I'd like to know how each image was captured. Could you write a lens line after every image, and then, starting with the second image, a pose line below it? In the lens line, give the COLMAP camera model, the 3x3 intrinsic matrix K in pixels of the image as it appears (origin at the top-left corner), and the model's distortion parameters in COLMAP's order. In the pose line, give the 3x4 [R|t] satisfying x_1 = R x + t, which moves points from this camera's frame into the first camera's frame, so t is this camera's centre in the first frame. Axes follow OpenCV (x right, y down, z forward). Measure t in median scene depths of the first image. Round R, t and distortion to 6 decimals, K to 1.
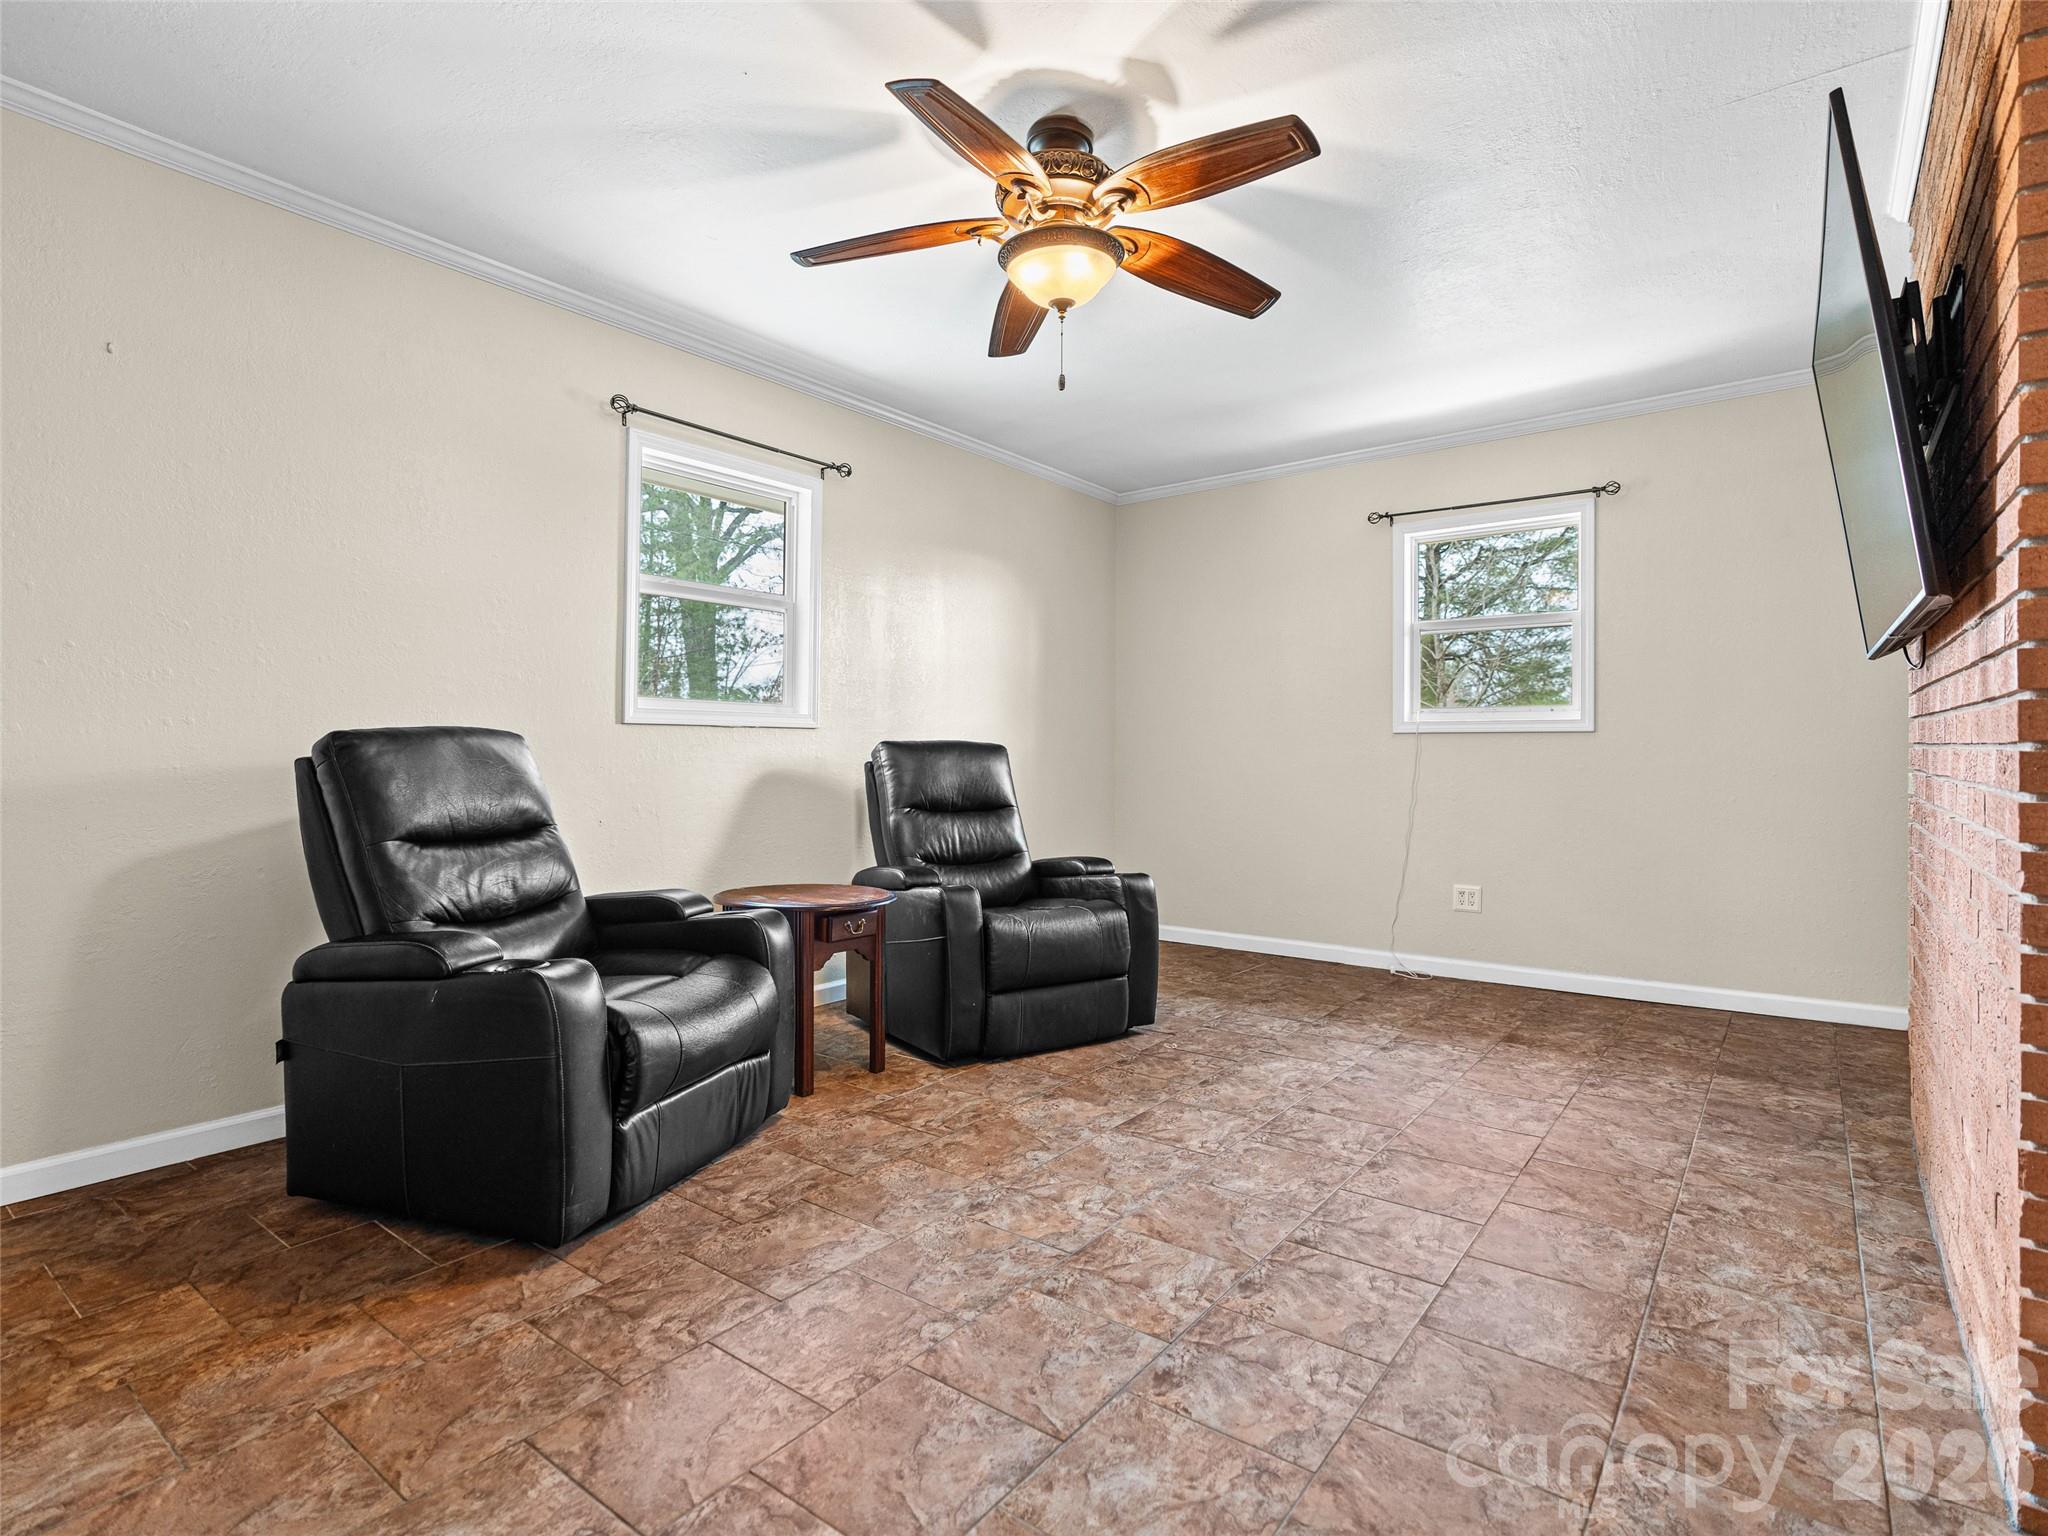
lens RADIAL K [[1025.4, 0, 1022.8], [0, 1025.4, 760.7], [0, 0, 1]] dist [-0.006847, 0.005898]
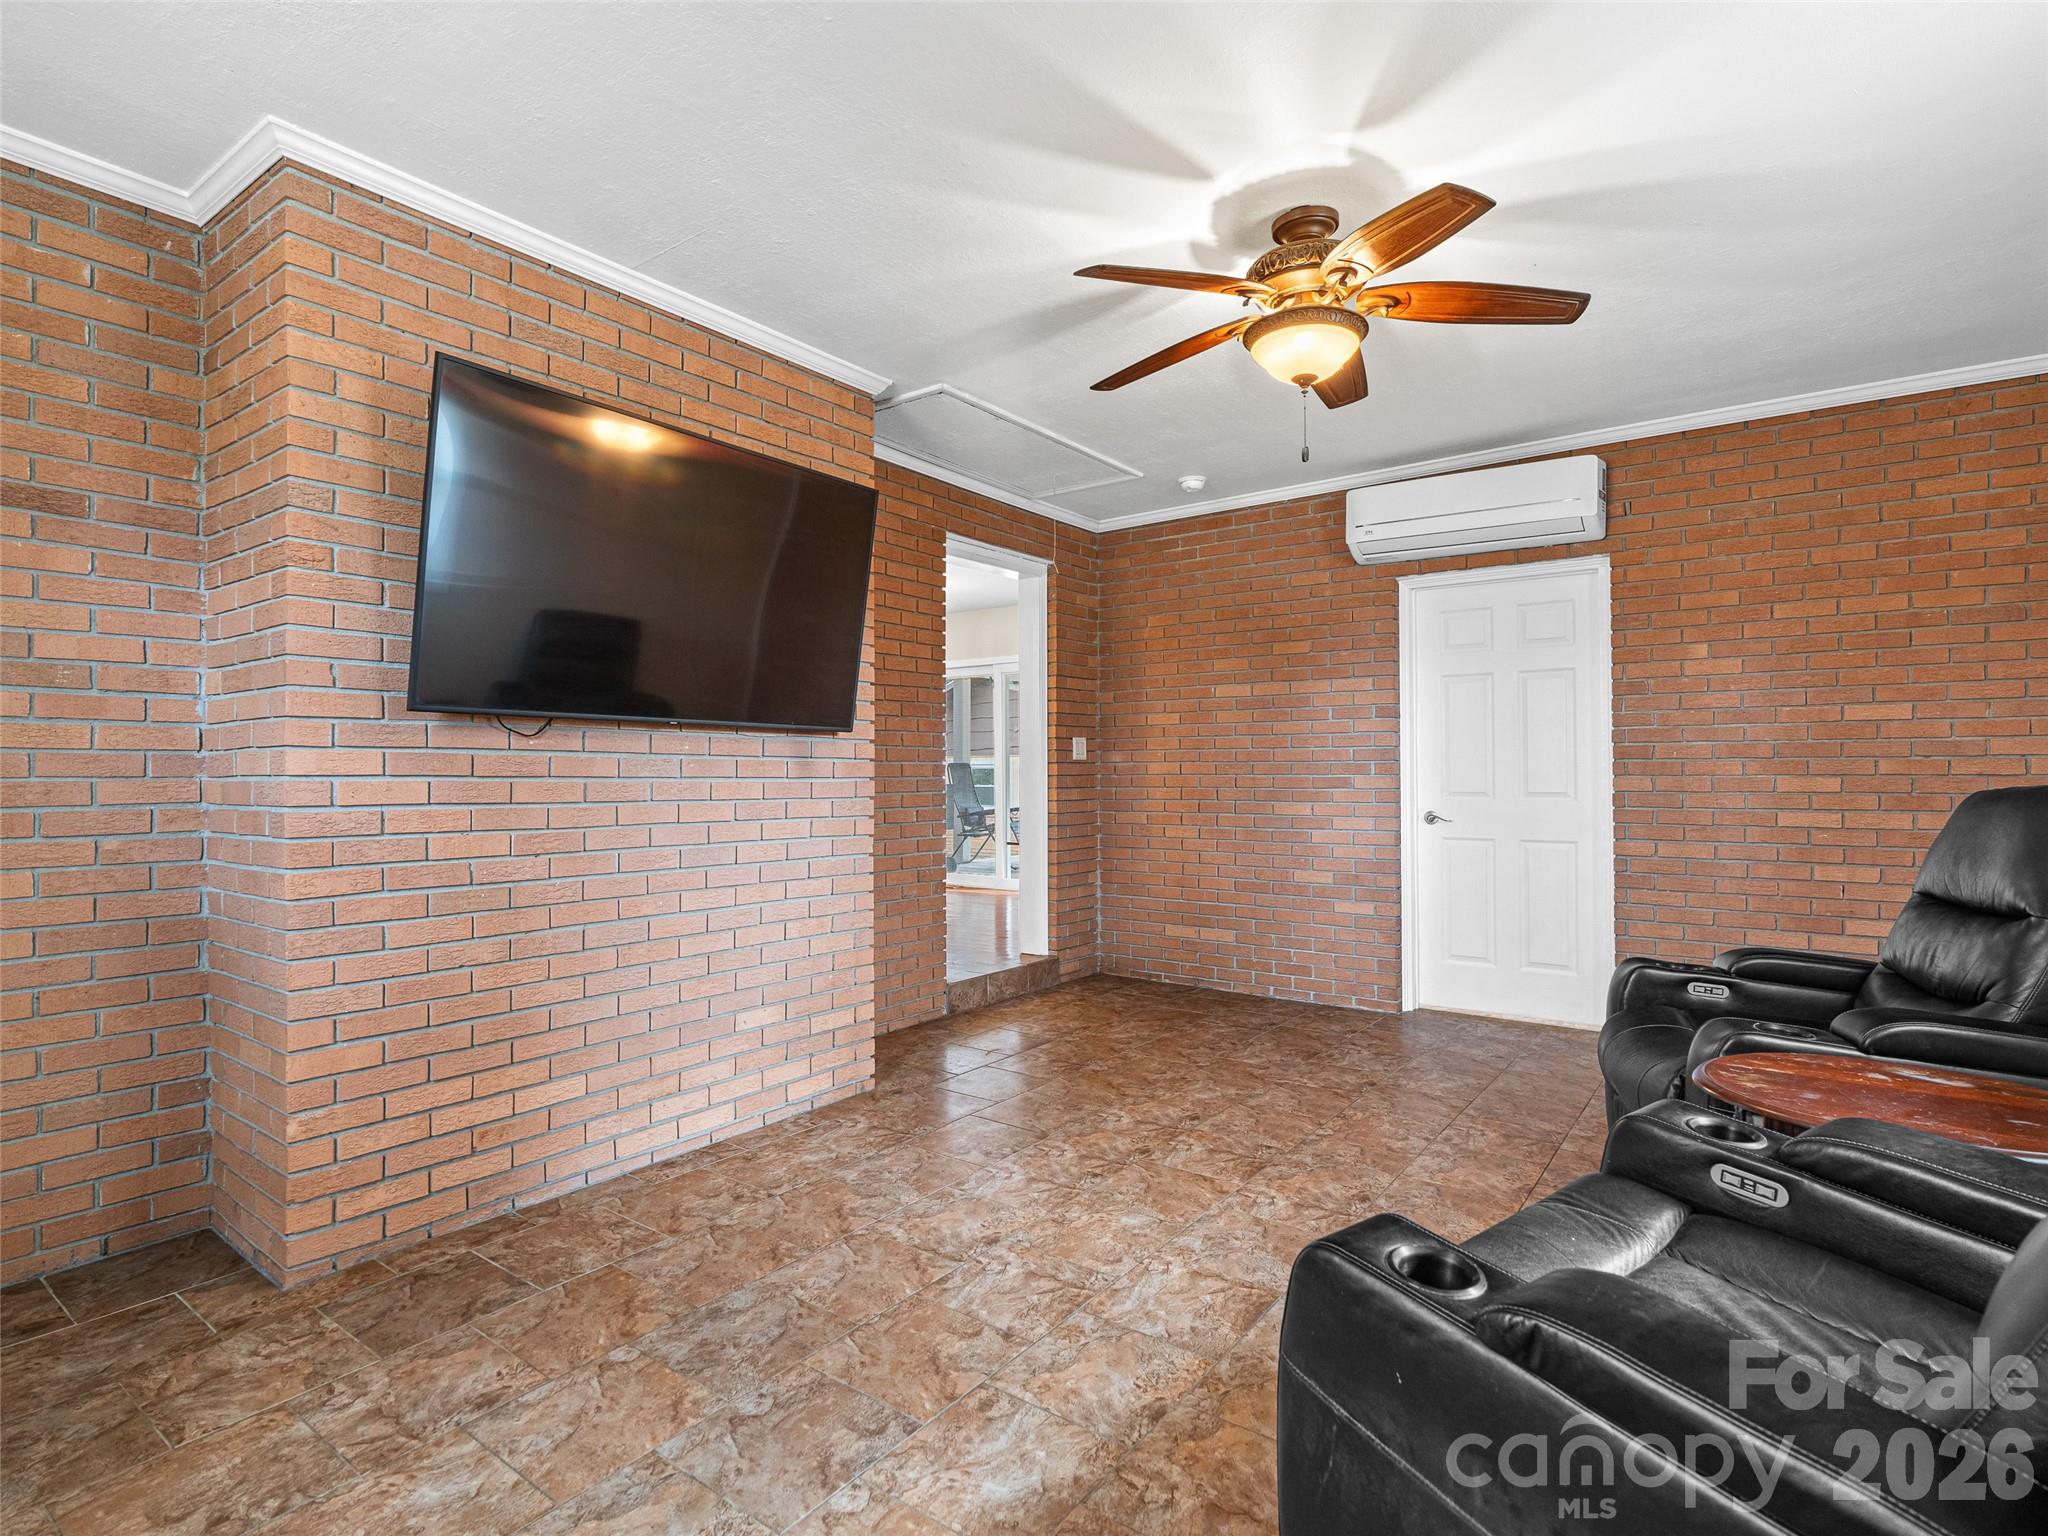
lens RADIAL K [[1025.4, 0, 1027.6], [0, 1025.4, 768.8], [0, 0, 1]] dist [-0.006847, 0.005898]
pose [[-0.999908, -0.000675, -0.013565, 0.348832], [-0.000723, 0.999993, 0.003569, -0.057882], [0.013563, 0.003578, -0.999902, 2.125680]]
